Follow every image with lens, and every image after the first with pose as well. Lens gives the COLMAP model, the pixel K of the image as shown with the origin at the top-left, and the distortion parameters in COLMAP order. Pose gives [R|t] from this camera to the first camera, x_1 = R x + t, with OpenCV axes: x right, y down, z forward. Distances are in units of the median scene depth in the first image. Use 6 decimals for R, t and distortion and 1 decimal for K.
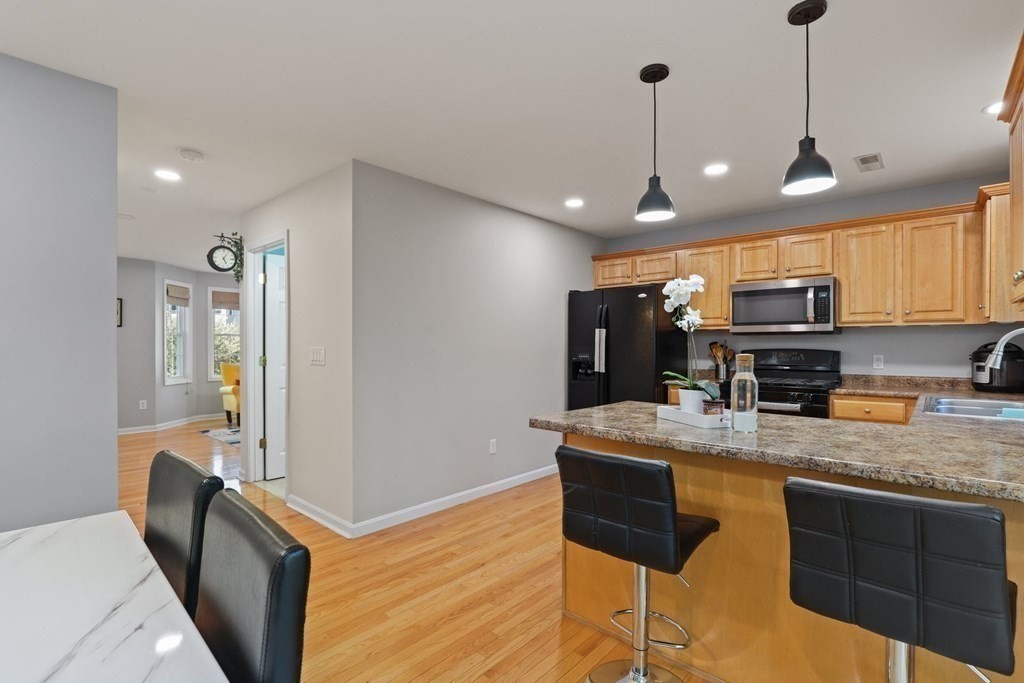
lens RADIAL K [[477.0, 0, 520.1], [0, 477.0, 341.9], [0, 0, 1]] dist [-0.016377, 0.004329]
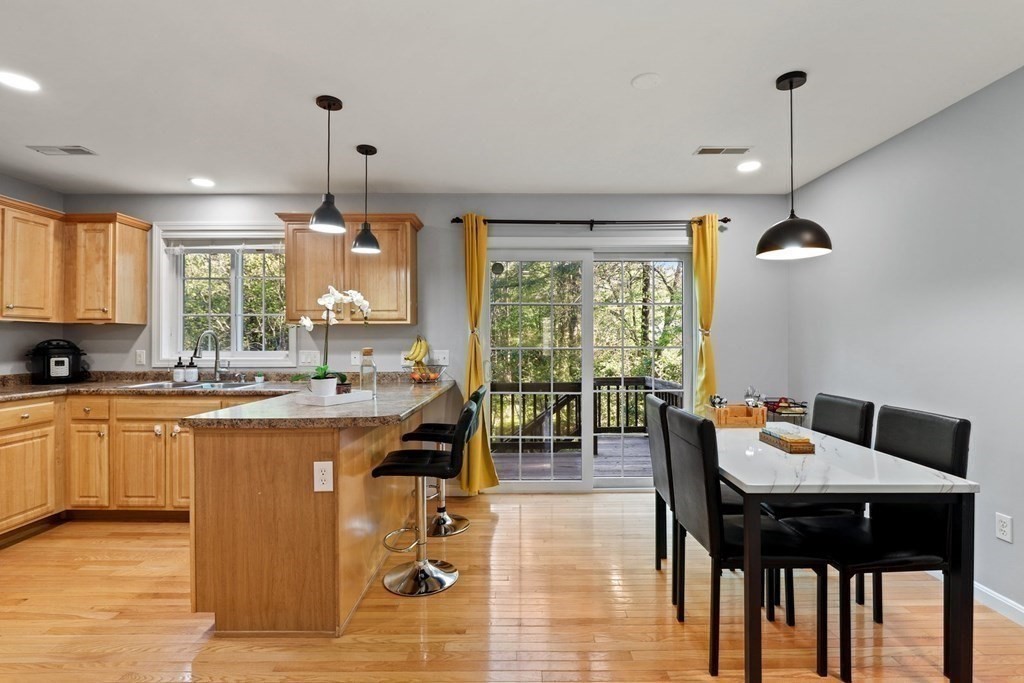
lens RADIAL K [[477.0, 0, 515.9], [0, 477.0, 338.7], [0, 0, 1]] dist [-0.016377, 0.004329]
pose [[-0.669186, 0.002417, 0.743091, -0.481167], [-0.006152, 0.999942, -0.008793, 0.001887], [-0.743069, -0.010455, -0.669133, 0.802559]]
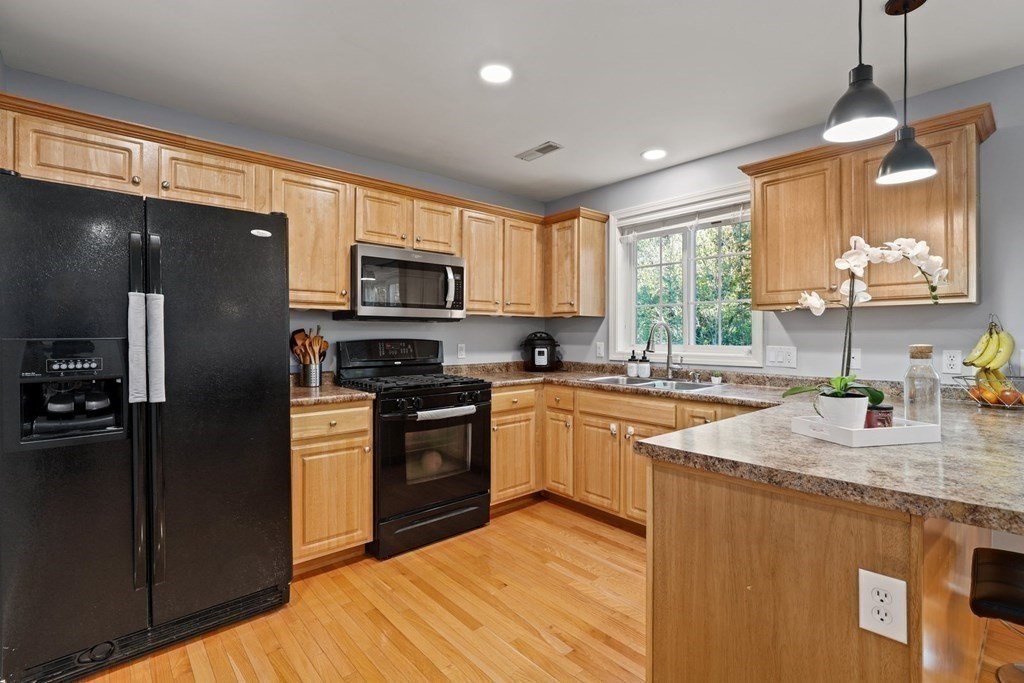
lens RADIAL K [[477.0, 0, 515.8], [0, 477.0, 337.9], [0, 0, 1]] dist [-0.016377, 0.004329]
pose [[0.122248, -0.008986, 0.992459, -0.225350], [-0.007495, 0.999922, 0.009977, 0.003790], [-0.992471, -0.008658, 0.122171, 0.775764]]
